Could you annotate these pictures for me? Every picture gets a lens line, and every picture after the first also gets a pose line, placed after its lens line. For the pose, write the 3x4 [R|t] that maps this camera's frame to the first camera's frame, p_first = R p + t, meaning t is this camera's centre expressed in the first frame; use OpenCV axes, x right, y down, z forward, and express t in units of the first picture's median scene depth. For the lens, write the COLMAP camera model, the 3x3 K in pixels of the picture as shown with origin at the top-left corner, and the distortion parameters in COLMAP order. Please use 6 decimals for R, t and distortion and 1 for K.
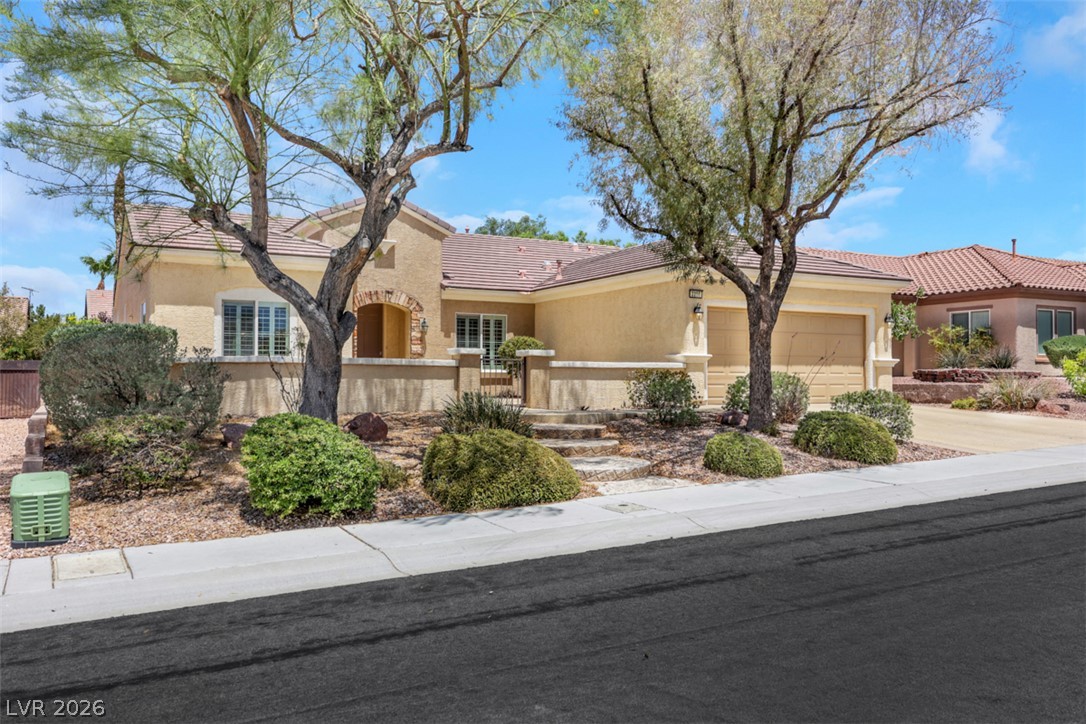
lens RADIAL K [[878.6, 0, 543.0], [0, 878.6, 362.0], [0, 0, 1]] dist [0.009538, 0.002486]
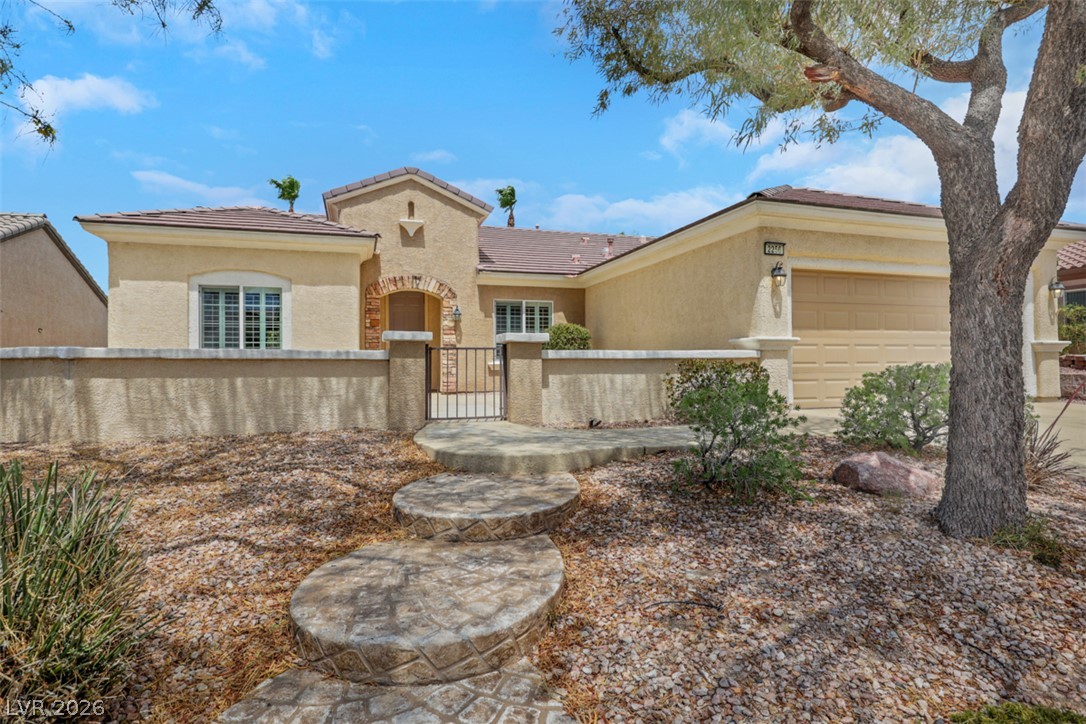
lens RADIAL K [[576.9, 0, 545.4], [0, 576.9, 359.1], [0, 0, 1]] dist [0.001518, -0.000493]
pose [[0.982272, -0.011150, -0.187129, 0.076057], [0.013186, 0.999867, 0.009641, 0.001494], [0.186997, -0.011938, 0.982288, 0.486220]]
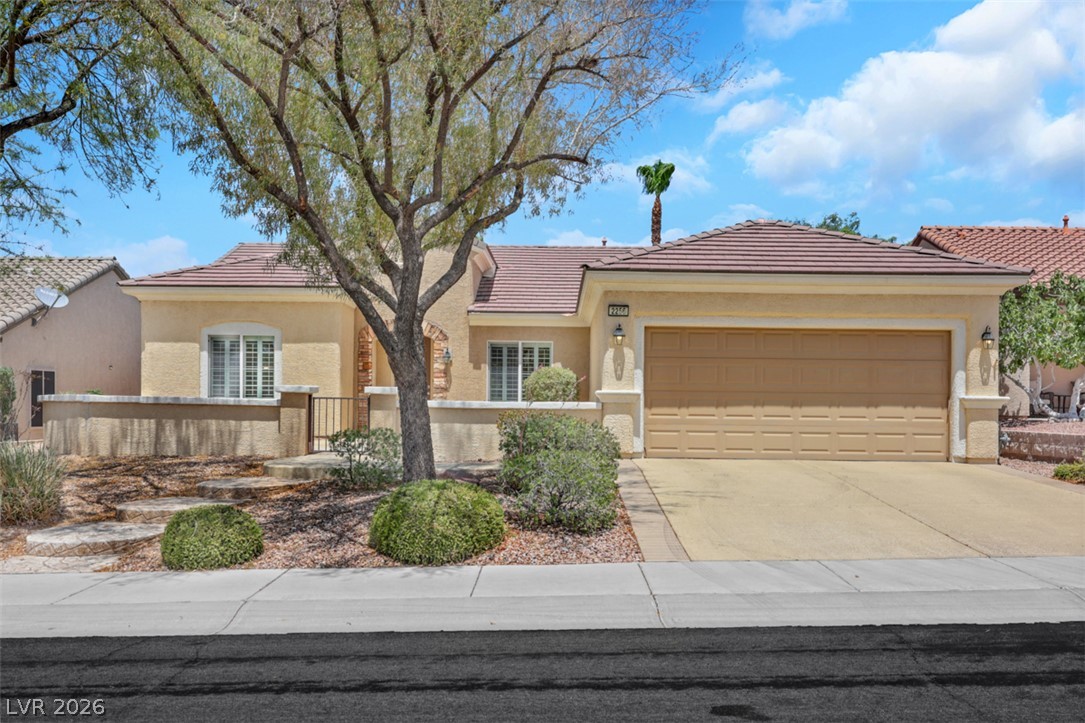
lens RADIAL K [[945.4, 0, 544.9], [0, 945.4, 391.7], [0, 0, 1]] dist [0.003576, 0.006954]
pose [[0.872185, 0.001562, -0.489174, 0.475992], [0.000121, 0.999994, 0.003407, -0.010130], [0.489177, -0.003031, 0.872180, 0.244675]]
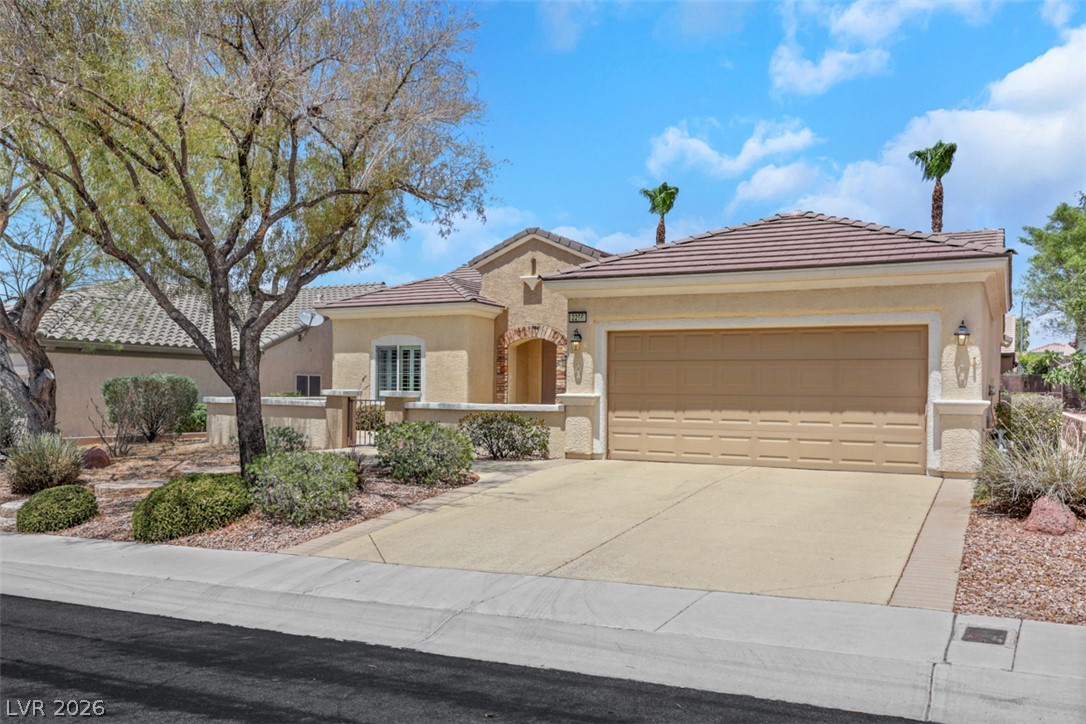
lens RADIAL K [[889.4, 0, 548.1], [0, 889.4, 384.0], [0, 0, 1]] dist [0.002662, -0.002087]
pose [[0.561862, -0.003582, -0.827223, 0.753164], [0.006415, 0.999979, 0.000027, -0.016818], [0.827206, -0.005321, 0.561874, 0.493606]]
